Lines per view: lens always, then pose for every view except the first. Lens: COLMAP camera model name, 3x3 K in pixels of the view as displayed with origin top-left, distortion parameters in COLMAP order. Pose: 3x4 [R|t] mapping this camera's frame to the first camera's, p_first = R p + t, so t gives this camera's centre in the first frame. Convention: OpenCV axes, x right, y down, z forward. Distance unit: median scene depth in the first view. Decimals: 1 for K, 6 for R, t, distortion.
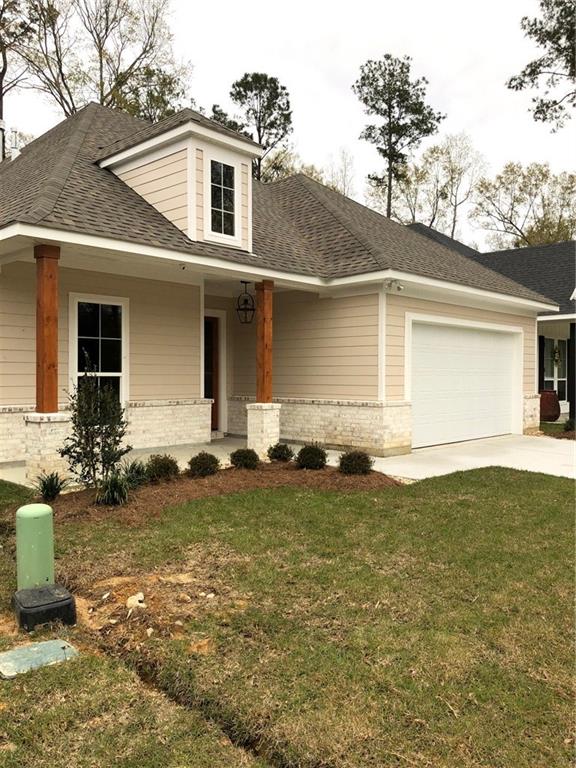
lens RADIAL K [[627.8, 0, 287.9], [0, 627.8, 383.1], [0, 0, 1]] dist [0.023652, -0.005412]
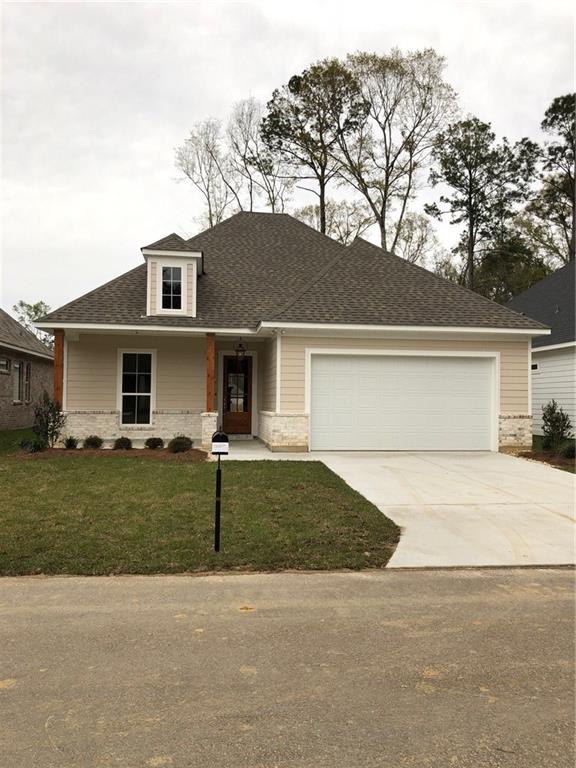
lens RADIAL K [[627.8, 0, 301.3], [0, 627.8, 392.9], [0, 0, 1]] dist [0.023652, -0.005412]
pose [[0.783912, -0.004291, -0.620857, 1.107600], [-0.014973, 0.999555, -0.025814, 0.020392], [0.620692, 0.029532, 0.783498, -0.075210]]
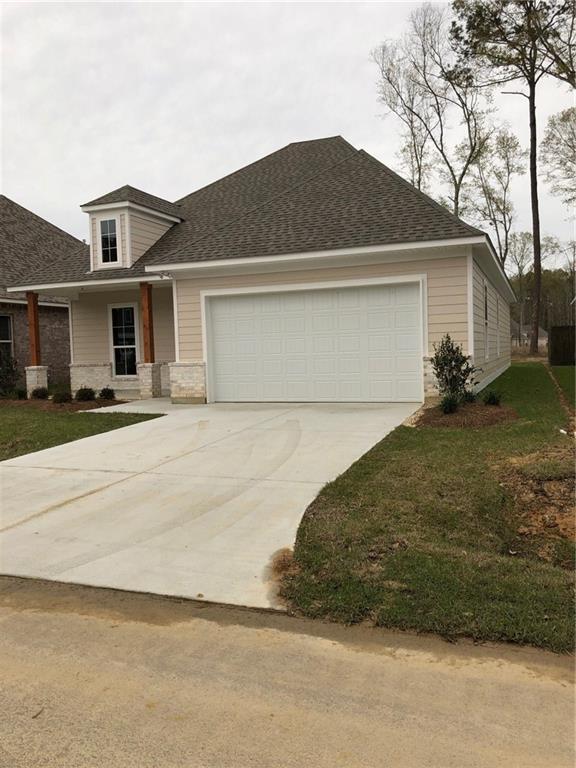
lens RADIAL K [[627.8, 0, 299.2], [0, 627.8, 380.6], [0, 0, 1]] dist [0.023652, -0.005412]
pose [[0.376182, 0.030997, -0.926027, 1.537429], [0.020891, 0.998902, 0.041923, 0.017831], [0.926310, -0.035117, 0.375122, 0.765590]]
